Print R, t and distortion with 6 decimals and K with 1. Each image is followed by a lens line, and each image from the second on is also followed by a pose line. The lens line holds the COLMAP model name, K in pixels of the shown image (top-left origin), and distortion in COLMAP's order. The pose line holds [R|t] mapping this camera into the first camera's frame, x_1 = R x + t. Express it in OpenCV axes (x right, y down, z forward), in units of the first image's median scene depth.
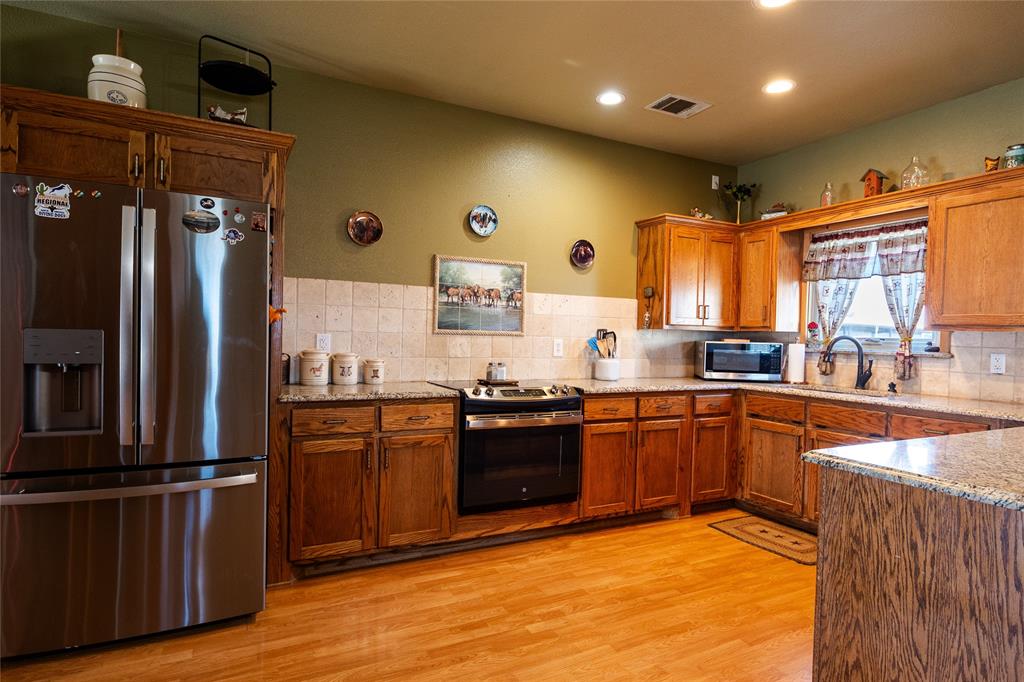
lens RADIAL K [[554.5, 0, 508.7], [0, 554.5, 344.2], [0, 0, 1]] dist [0.002543, -0.000190]
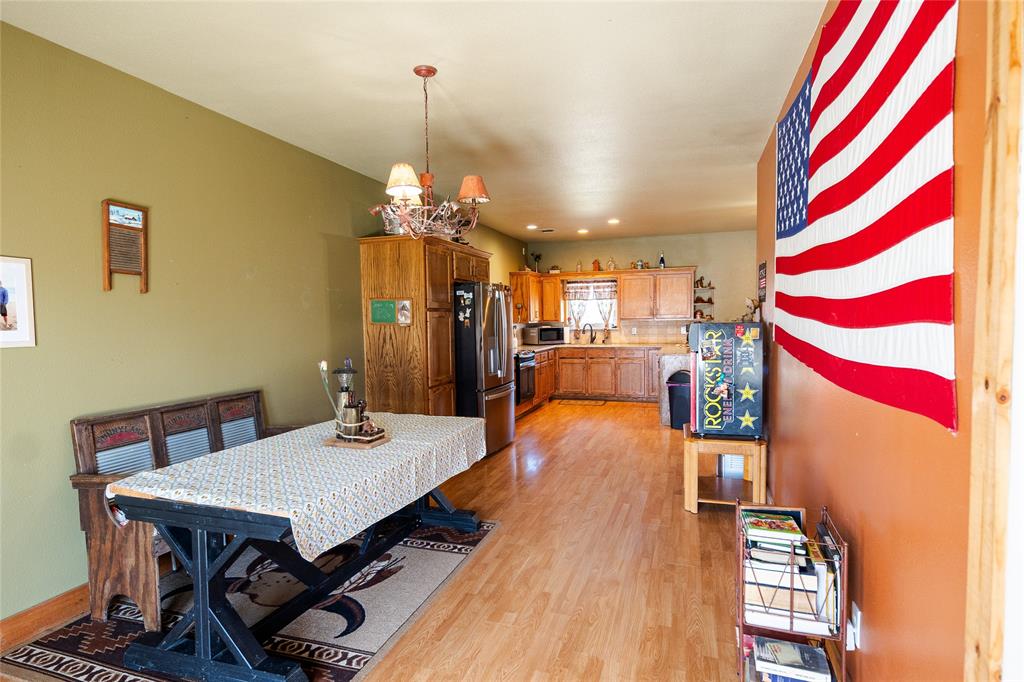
lens RADIAL K [[554.5, 0, 510.4], [0, 554.5, 341.0], [0, 0, 1]] dist [0.002543, -0.000190]
pose [[0.707186, -0.065897, 0.703950, -1.483949], [0.043341, 0.997815, 0.049866, -0.077814], [-0.705698, -0.004755, 0.708497, -0.570880]]
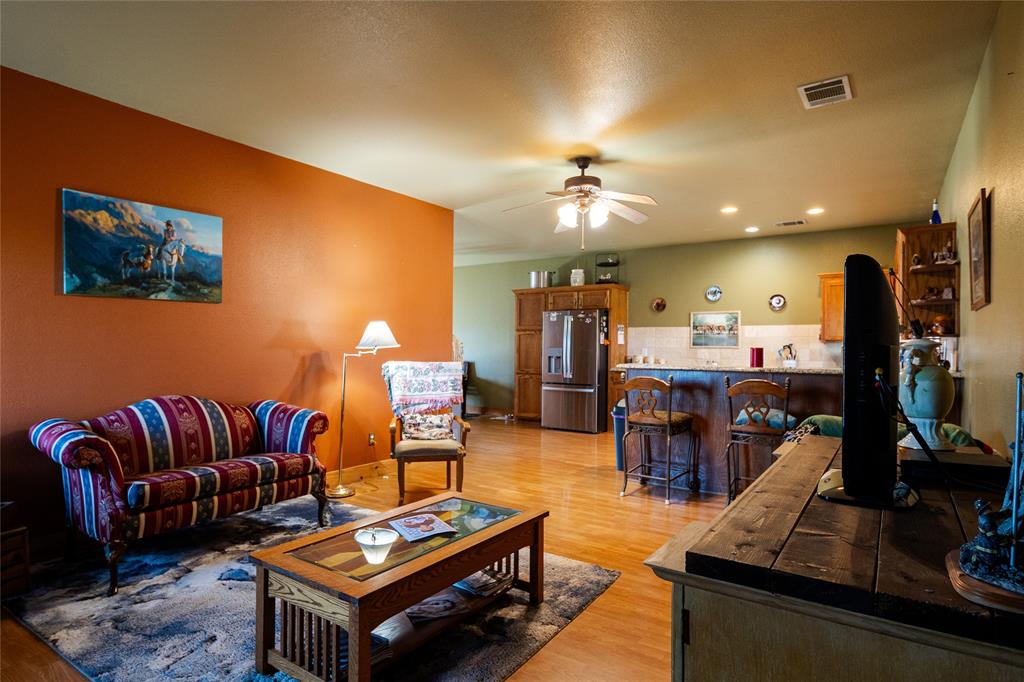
lens RADIAL K [[554.5, 0, 511.8], [0, 554.5, 343.4], [0, 0, 1]] dist [0.002543, -0.000190]
pose [[0.488864, -0.025642, -0.871983, 1.342427], [-0.009938, 0.999339, -0.034959, 0.044403], [0.872303, 0.025756, 0.488286, -0.654952]]
